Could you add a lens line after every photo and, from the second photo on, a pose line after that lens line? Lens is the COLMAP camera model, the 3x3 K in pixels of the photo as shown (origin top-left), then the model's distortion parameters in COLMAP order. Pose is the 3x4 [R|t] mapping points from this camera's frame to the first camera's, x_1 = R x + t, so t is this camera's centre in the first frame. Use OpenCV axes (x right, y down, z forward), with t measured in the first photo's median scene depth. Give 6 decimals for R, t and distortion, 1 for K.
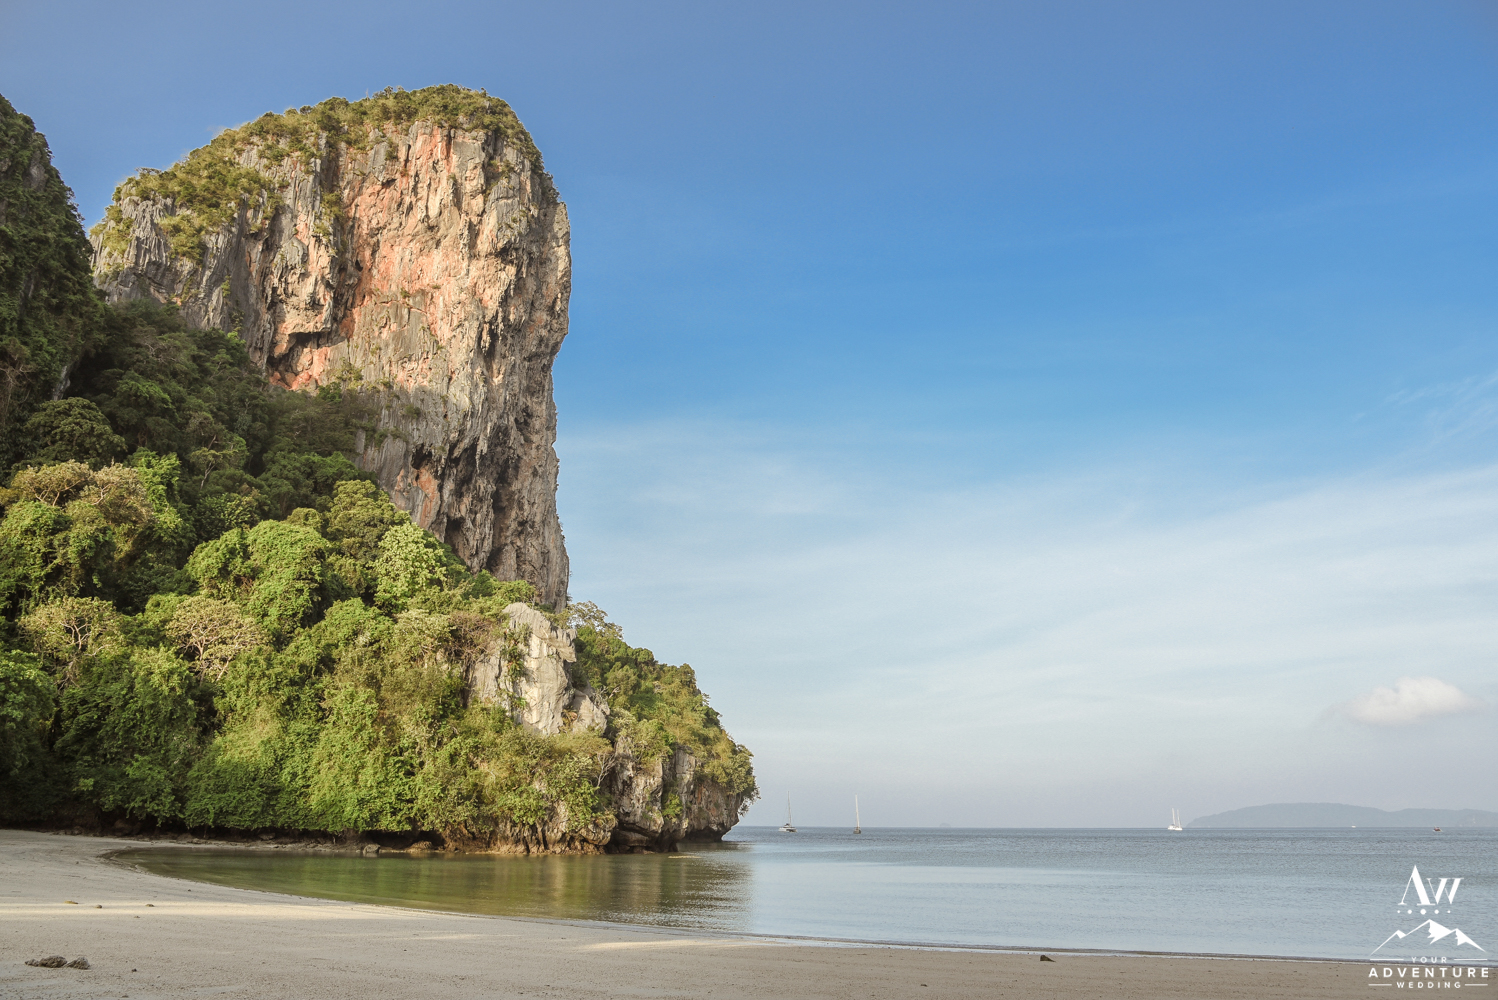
lens RADIAL K [[1076.1, 0, 749.0], [0, 1076.1, 500.0], [0, 0, 1]] dist [-0.069413, 0.003005]
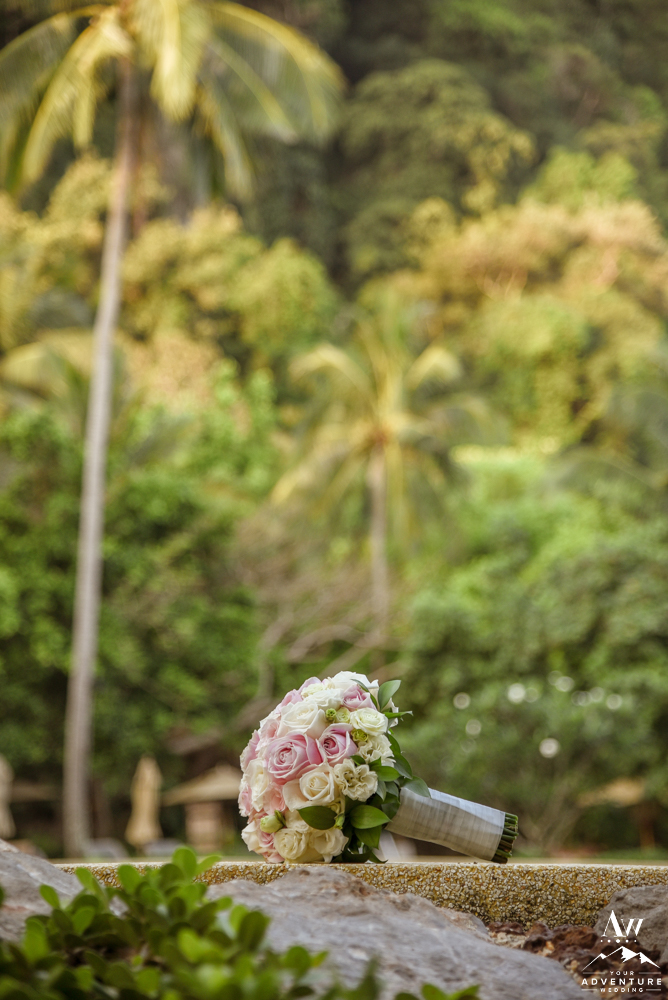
lens RADIAL K [[2674.3, 0, 334.0], [0, 2674.3, 500.0], [0, 0, 1]] dist [0.824766, -0.244801]
pose [[0.944020, -0.060832, -0.324232, -0.349797], [0.111909, 0.983623, 0.141284, -0.104086], [0.310328, -0.169660, 0.935367, -0.321691]]
